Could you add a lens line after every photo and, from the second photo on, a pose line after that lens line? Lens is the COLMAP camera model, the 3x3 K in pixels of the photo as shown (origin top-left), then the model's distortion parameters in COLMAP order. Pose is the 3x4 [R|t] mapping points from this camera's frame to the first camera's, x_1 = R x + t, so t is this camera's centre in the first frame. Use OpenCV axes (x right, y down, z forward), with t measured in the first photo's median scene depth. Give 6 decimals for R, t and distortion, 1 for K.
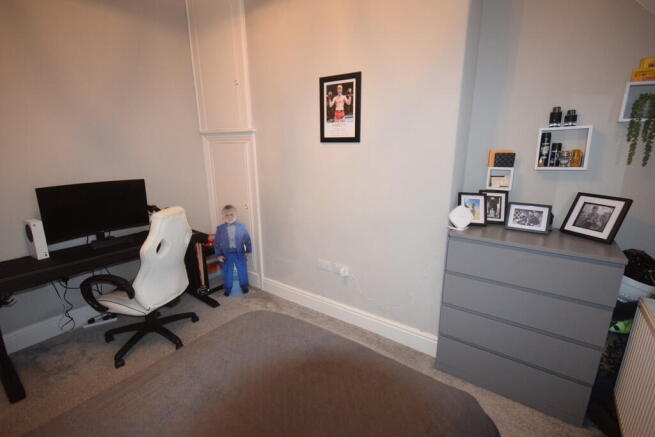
lens RADIAL K [[301.4, 0, 327.3], [0, 301.4, 216.6], [0, 0, 1]] dist [0.000074, -0.000286]
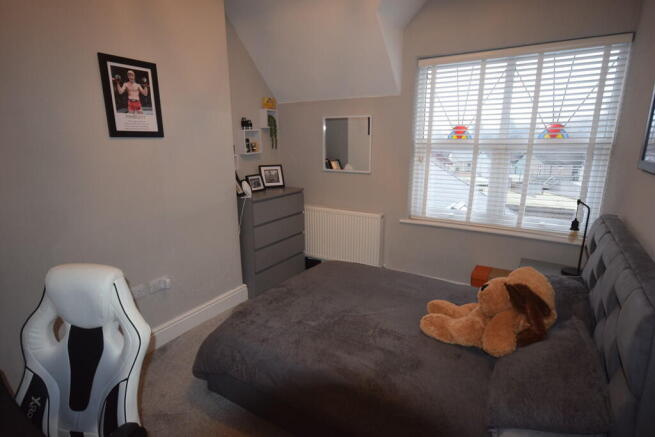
lens RADIAL K [[353.0, 0, 326.9], [0, 353.0, 219.9], [0, 0, 1]] dist [0.020312, -0.004032]
pose [[-0.062770, -0.218205, 0.973882, -1.064822], [0.251433, 0.940875, 0.227015, -0.123319], [-0.965837, 0.259116, -0.004194, 0.566409]]
